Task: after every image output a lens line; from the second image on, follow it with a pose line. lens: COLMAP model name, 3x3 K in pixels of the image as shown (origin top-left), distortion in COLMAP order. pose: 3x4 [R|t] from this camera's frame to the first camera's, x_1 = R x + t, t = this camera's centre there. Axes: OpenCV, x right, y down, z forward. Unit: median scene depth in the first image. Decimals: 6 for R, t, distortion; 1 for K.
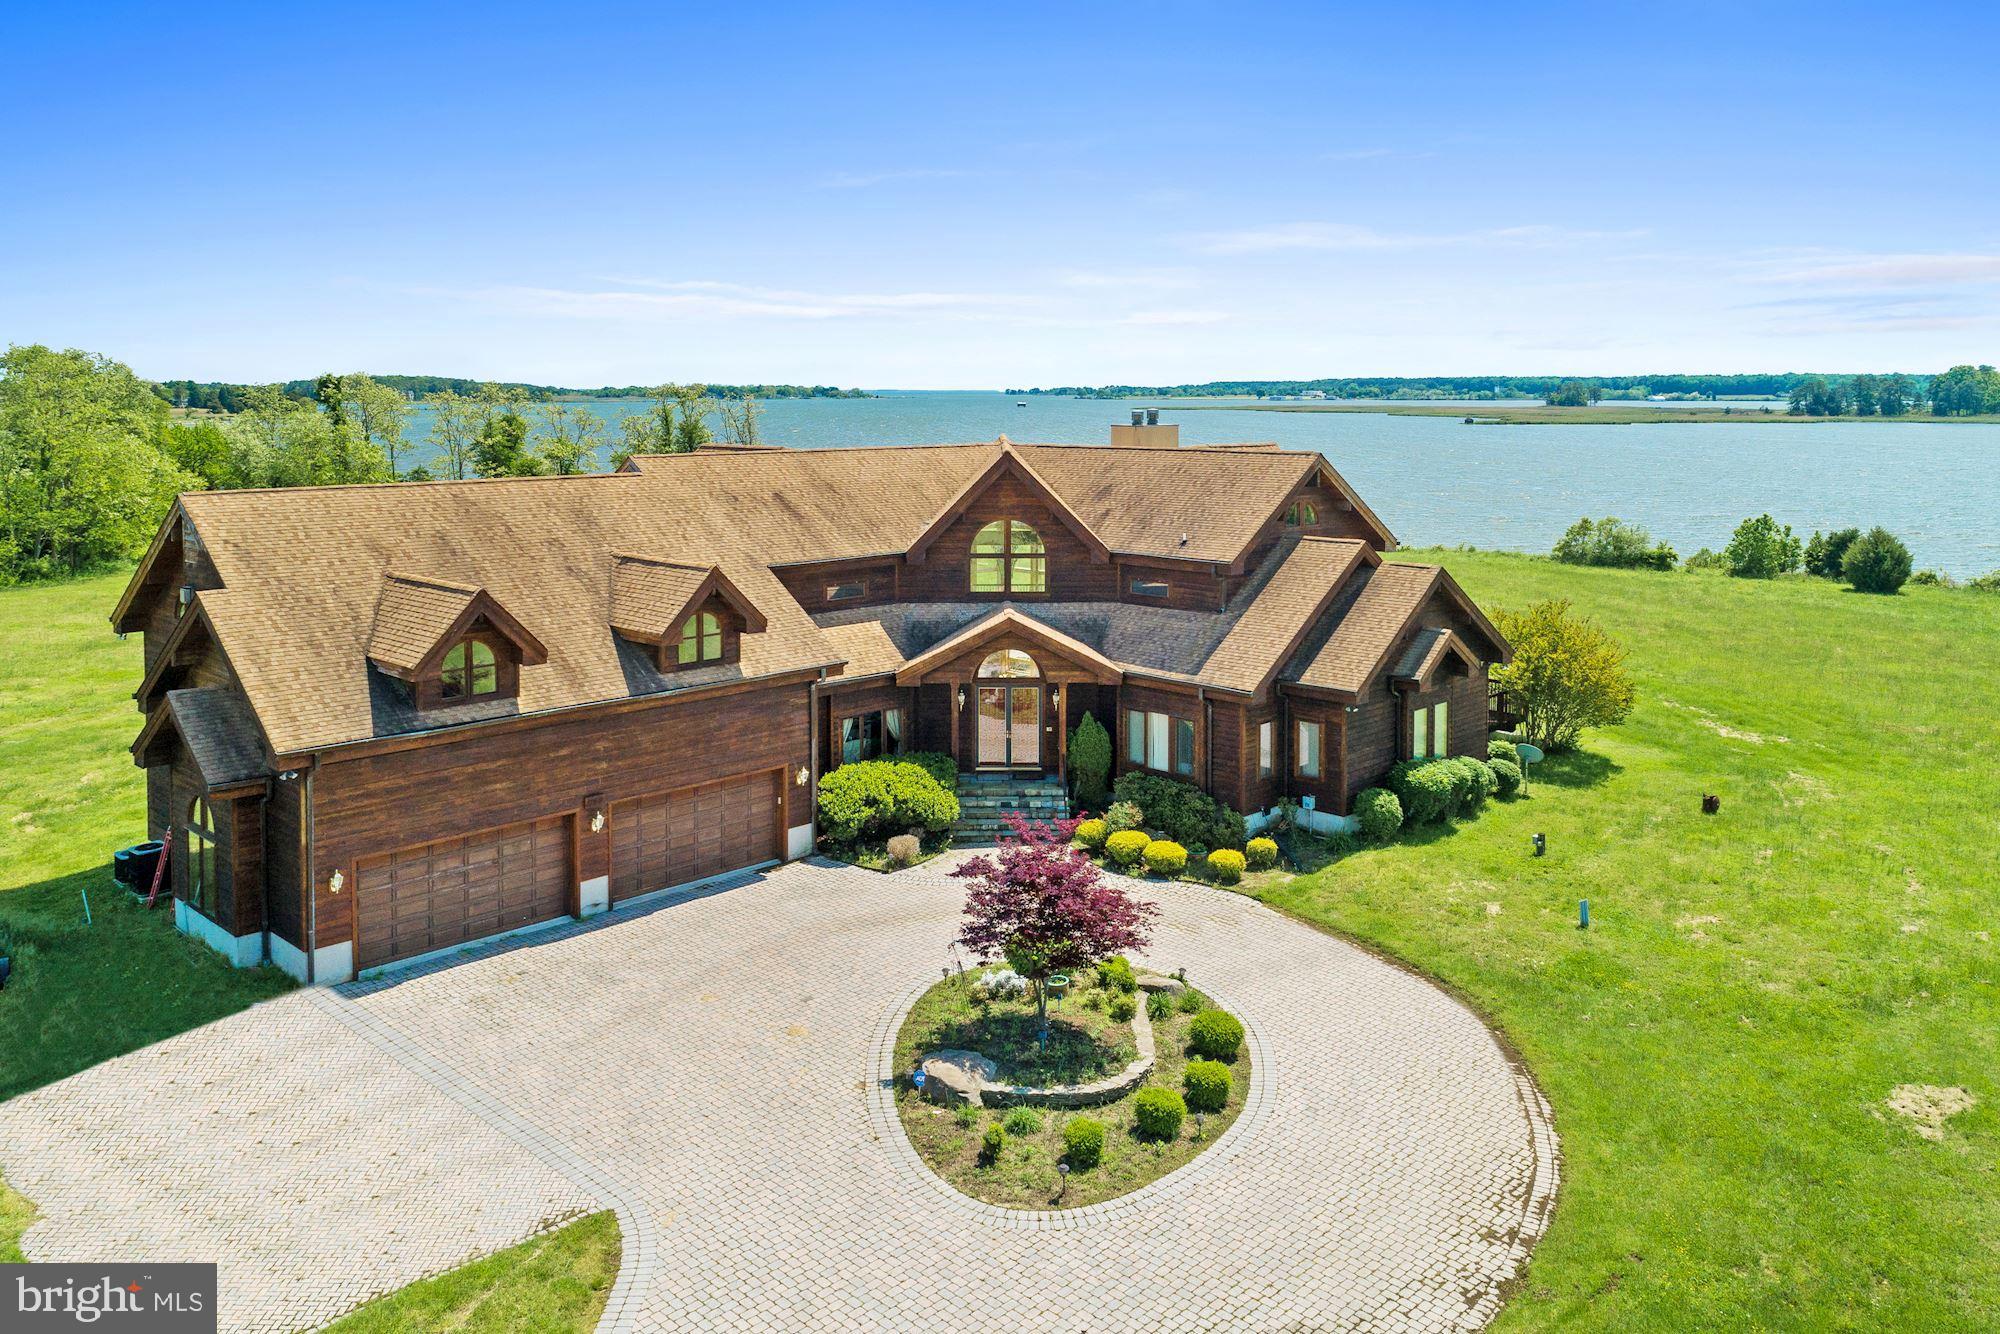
lens RADIAL K [[1507.8, 0, 983.4], [0, 1507.8, 547.4], [0, 0, 1]] dist [0.025705, 0.001442]
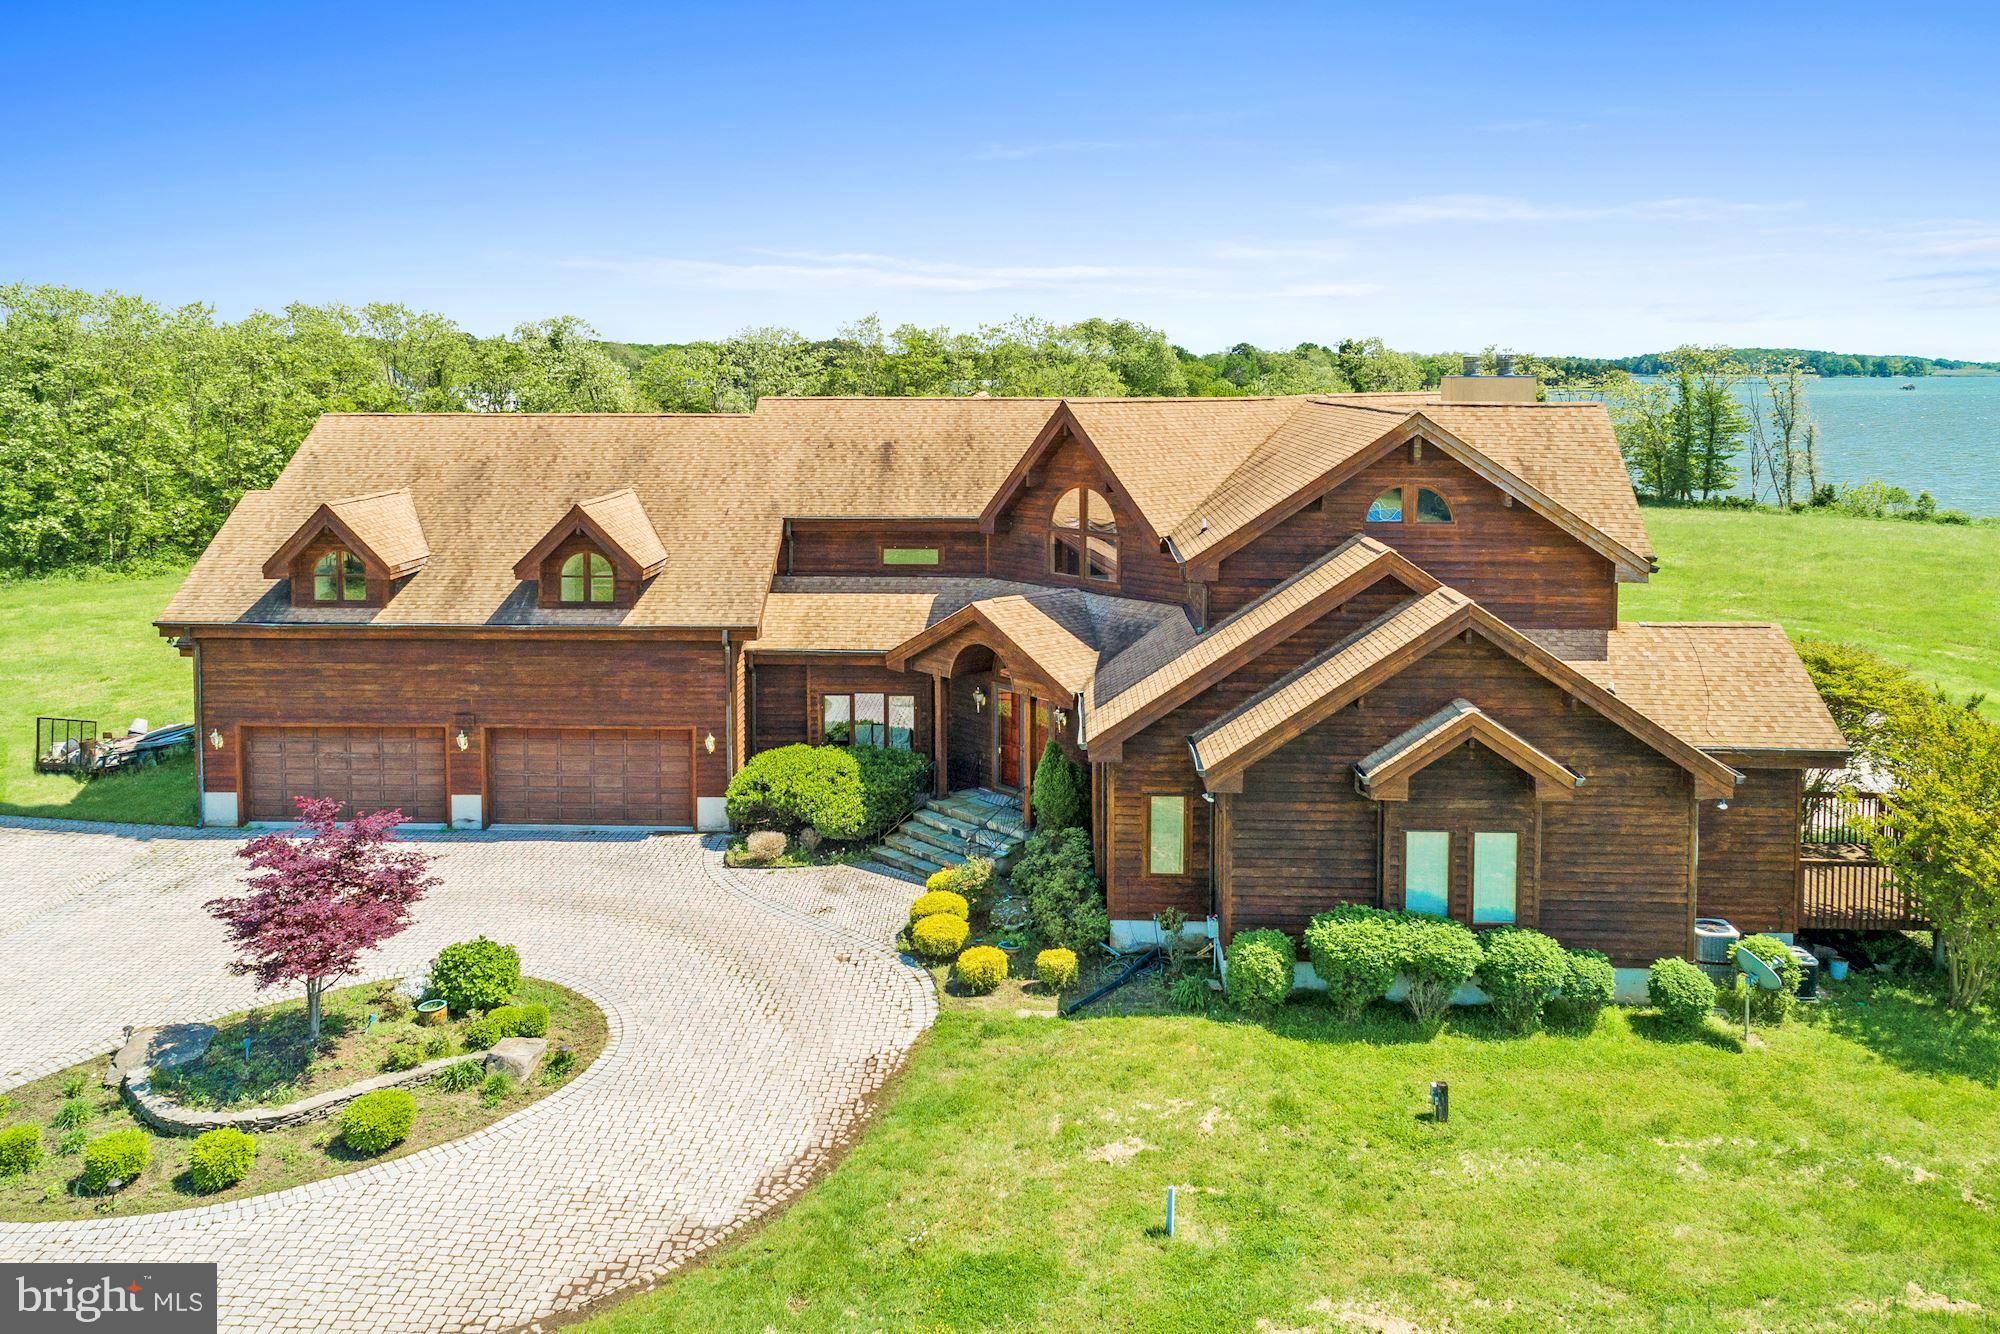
lens RADIAL K [[1507.8, 0, 974.5], [0, 1507.8, 537.0], [0, 0, 1]] dist [0.025705, 0.001442]
pose [[0.676936, 0.081603, -0.731505, 0.647915], [-0.074932, 0.996312, 0.041802, -0.024188], [0.732218, 0.026515, 0.680554, 0.485941]]
